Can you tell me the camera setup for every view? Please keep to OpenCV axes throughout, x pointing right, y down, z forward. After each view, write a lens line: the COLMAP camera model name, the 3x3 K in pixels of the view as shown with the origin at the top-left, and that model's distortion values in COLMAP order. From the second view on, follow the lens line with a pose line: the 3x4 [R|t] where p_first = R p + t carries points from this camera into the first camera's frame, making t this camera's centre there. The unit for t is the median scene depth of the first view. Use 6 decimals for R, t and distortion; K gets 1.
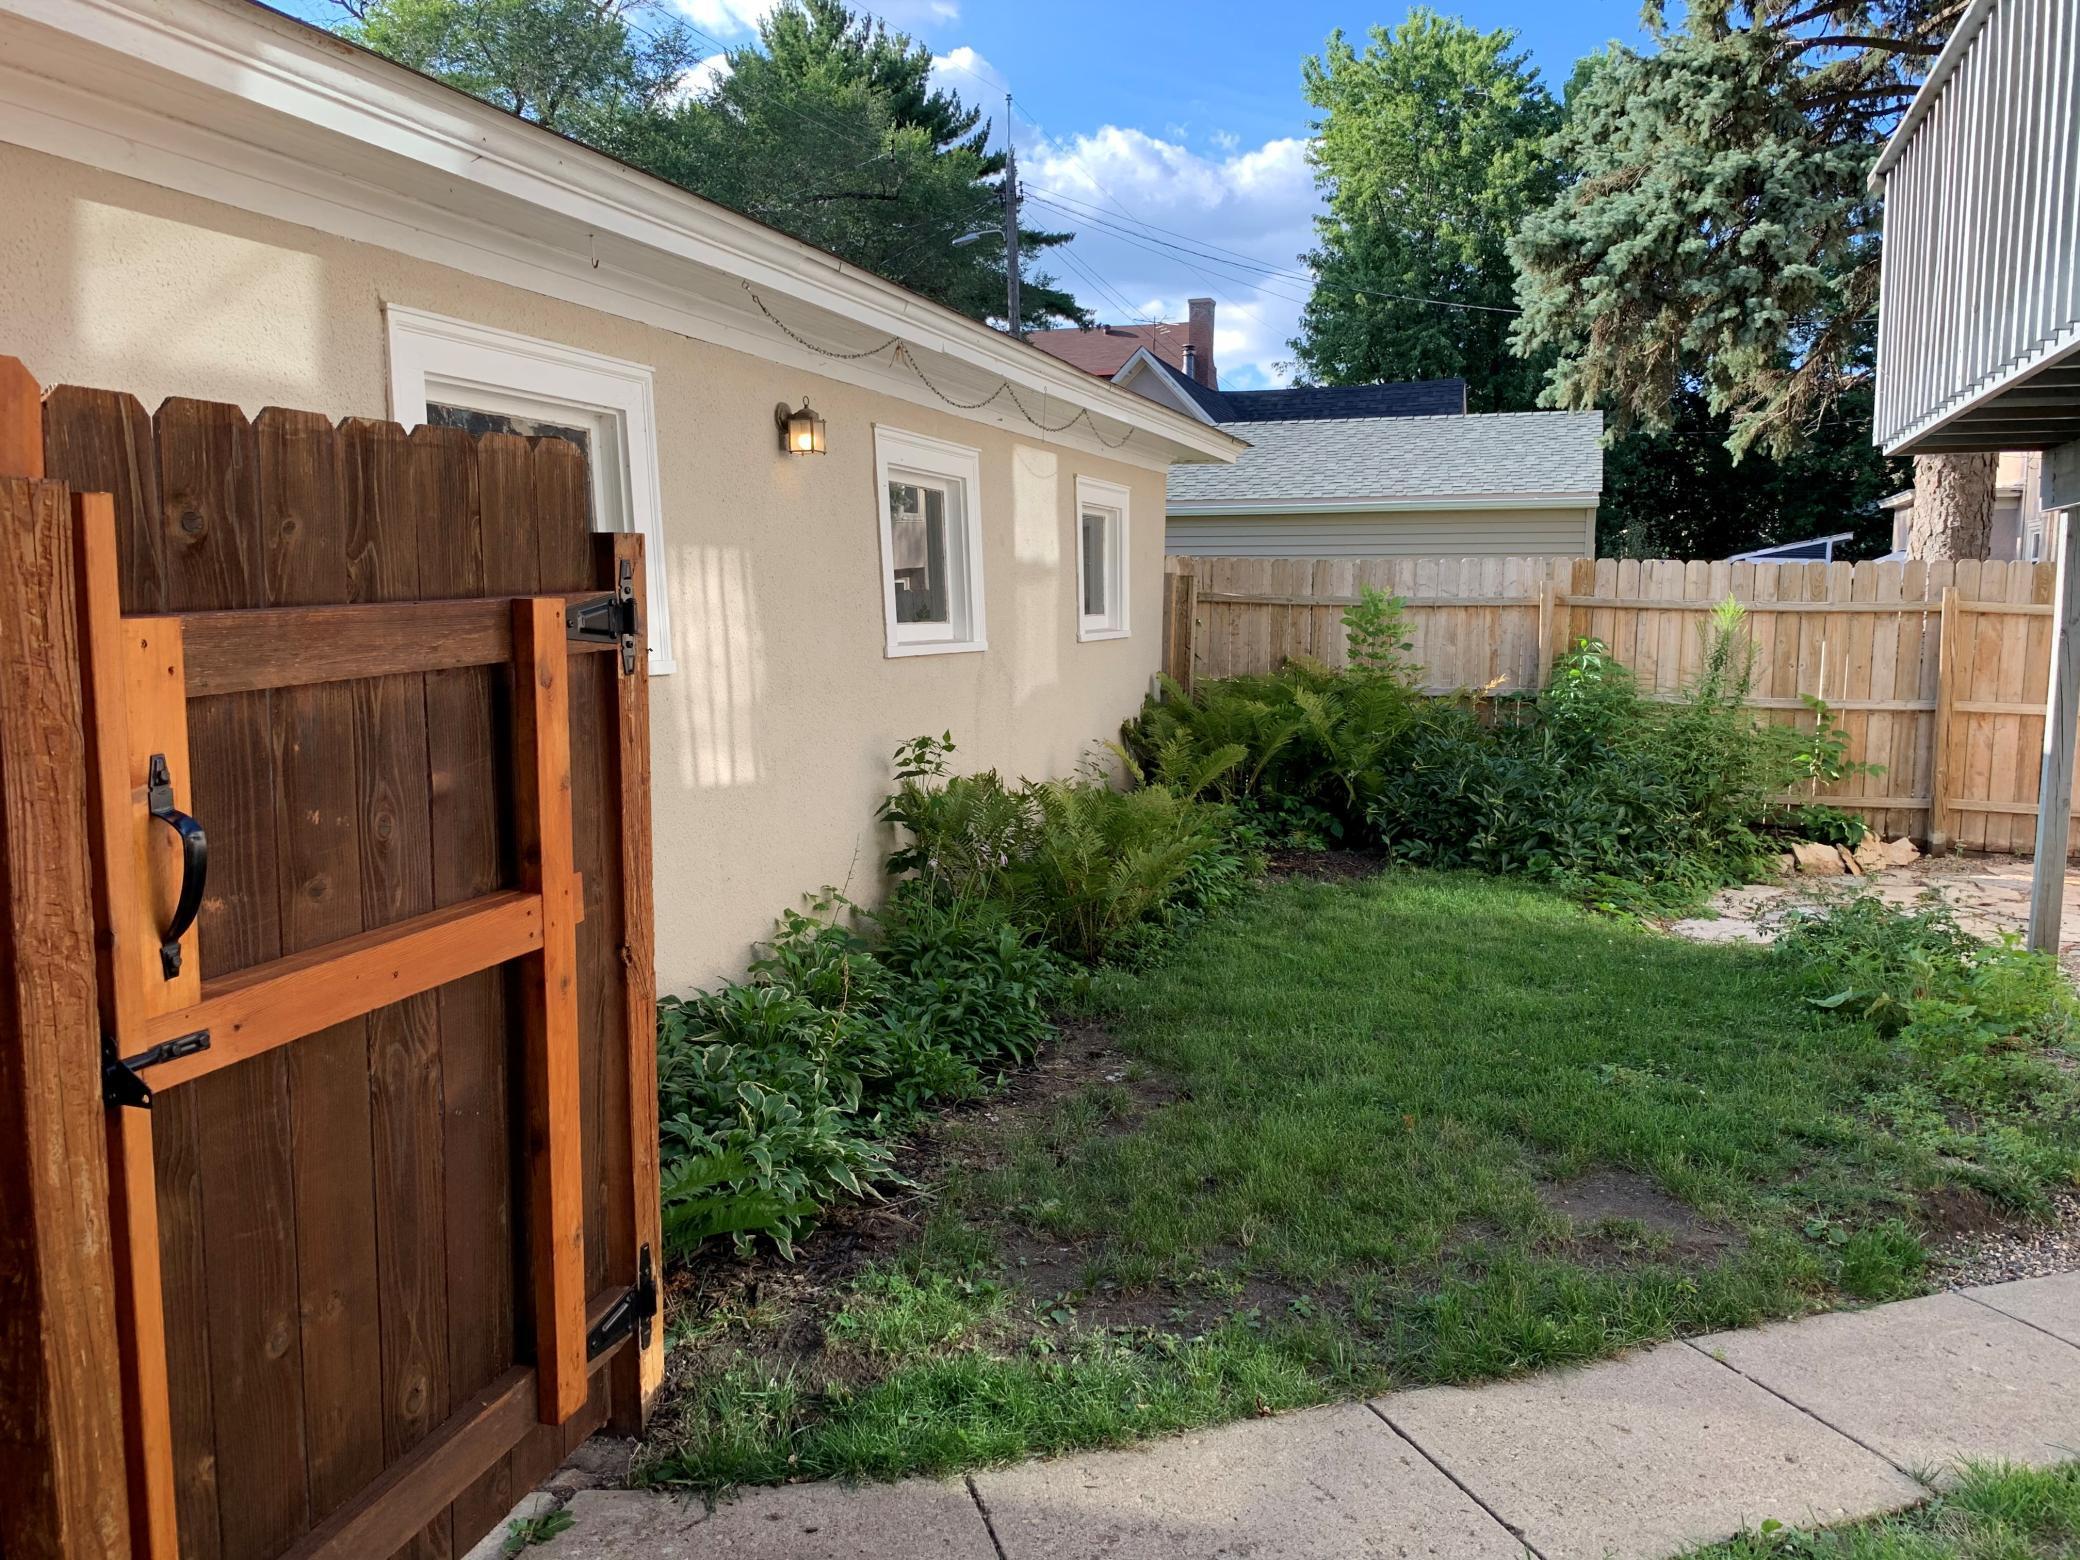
lens RADIAL K [[1550.1, 0, 1047.4], [0, 1550.1, 783.2], [0, 0, 1]] dist [0.030981, -0.040891]
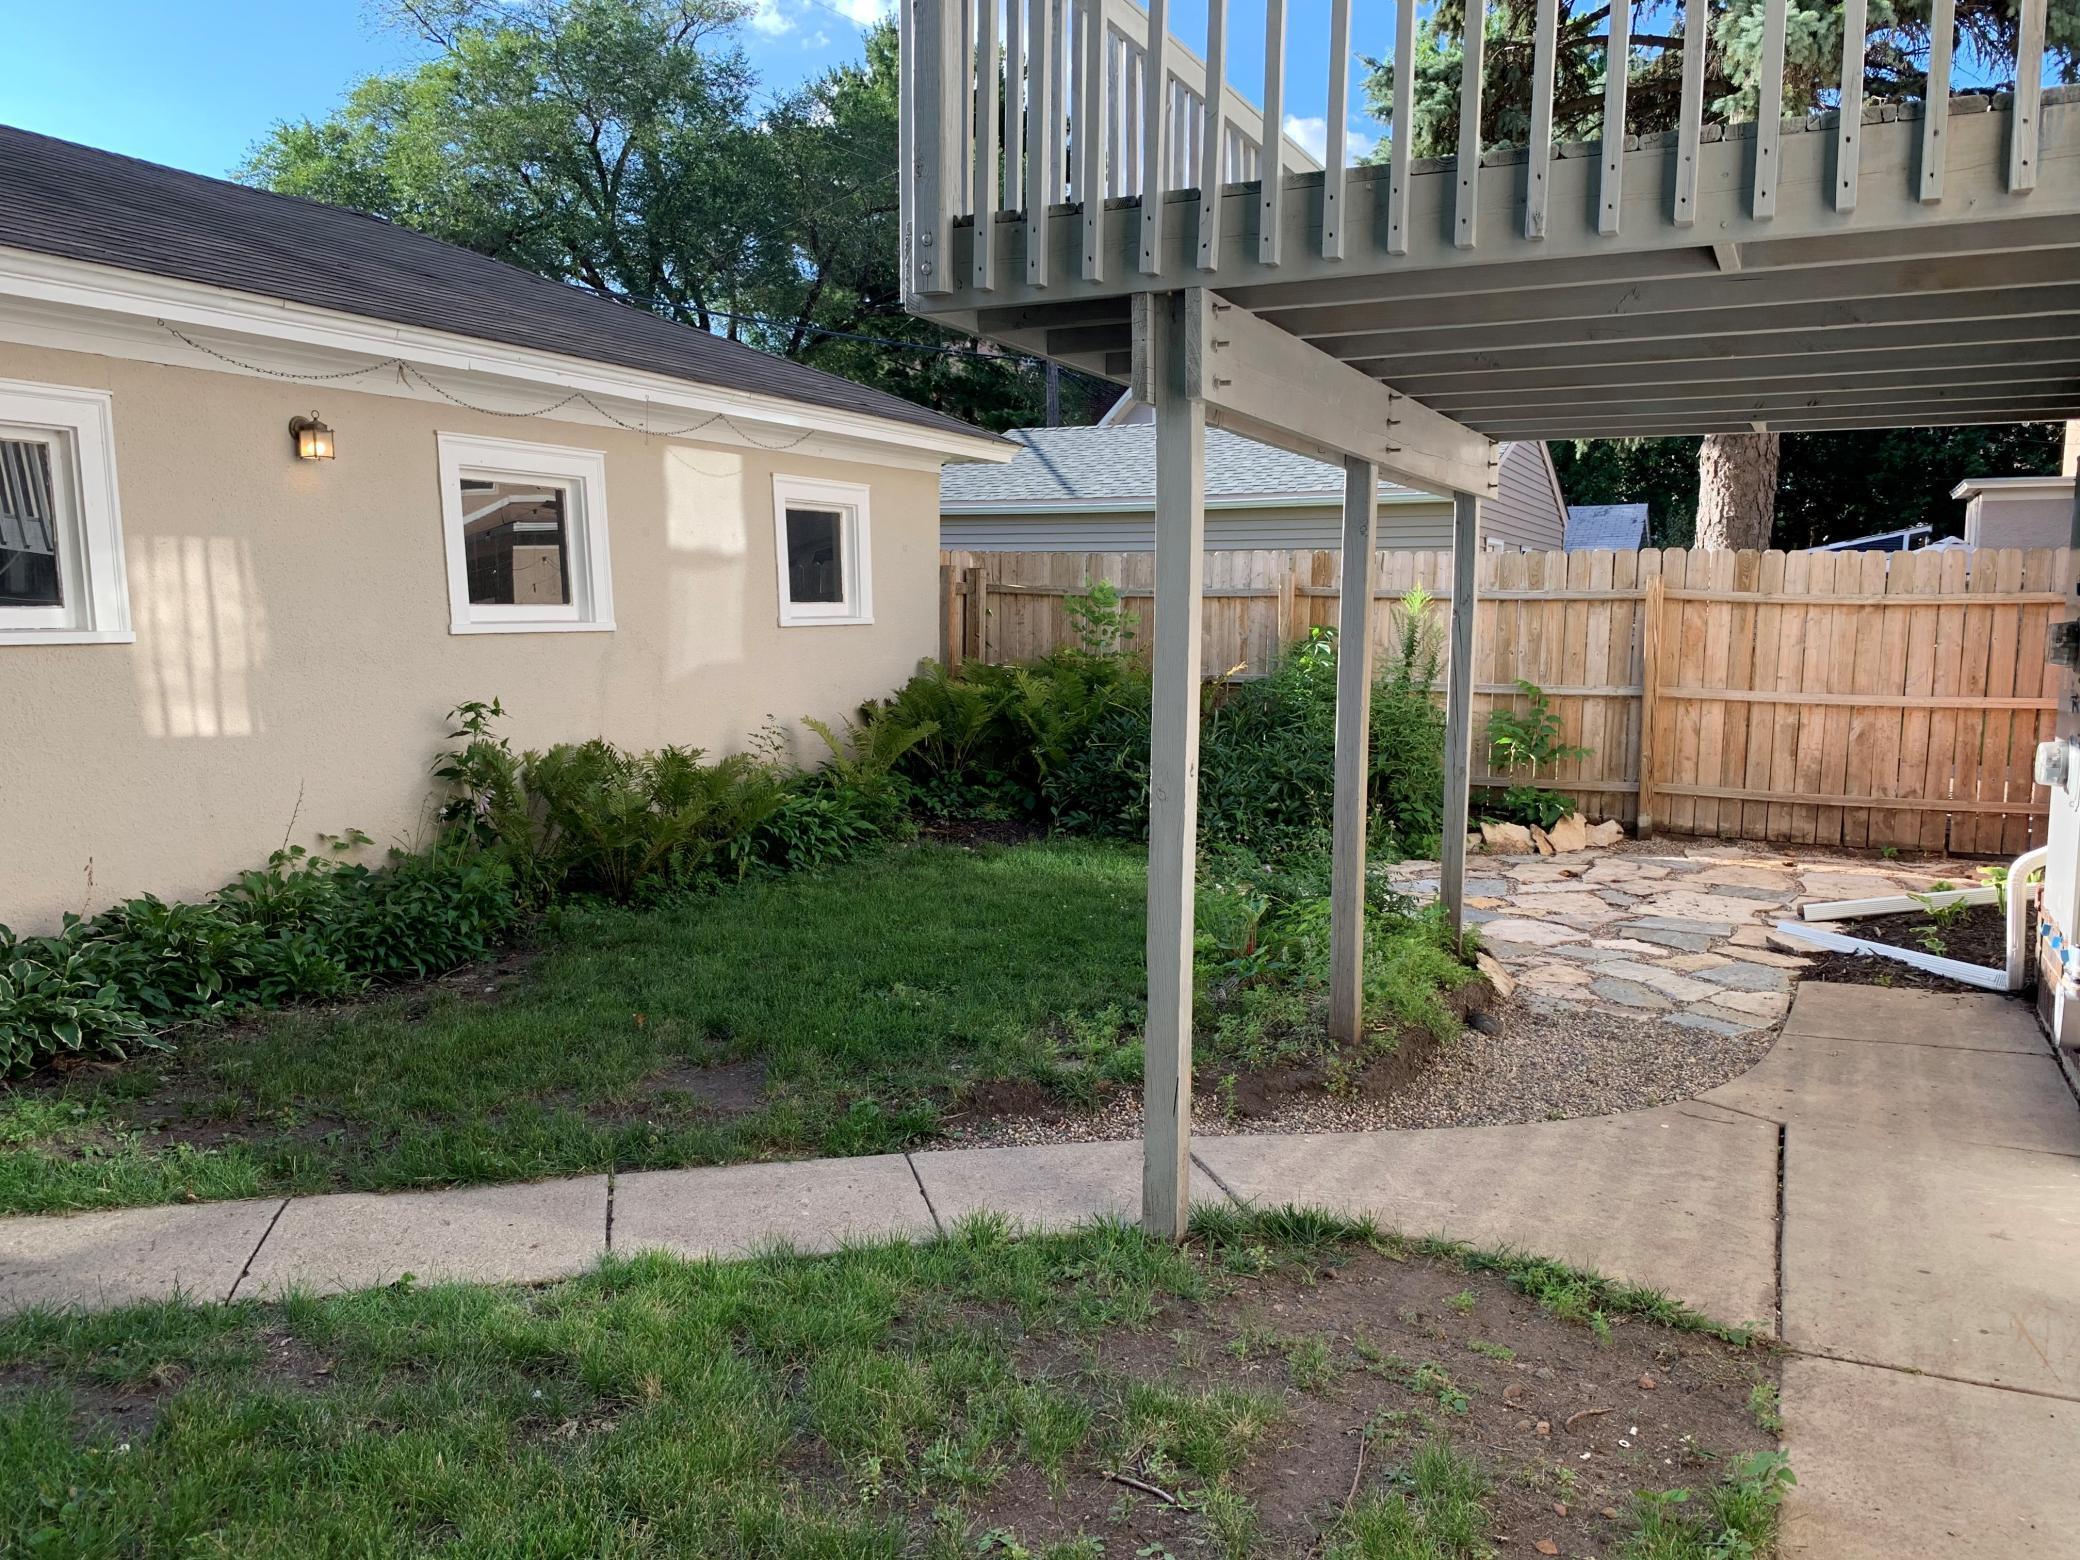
lens RADIAL K [[1550.1, 0, 1027.7], [0, 1550.1, 777.8], [0, 0, 1]] dist [0.030981, -0.040891]
pose [[0.993253, 0.012122, -0.115332, 0.292774], [-0.012519, 0.999918, -0.002722, 0.015056], [0.115289, 0.004147, 0.993323, -0.061077]]
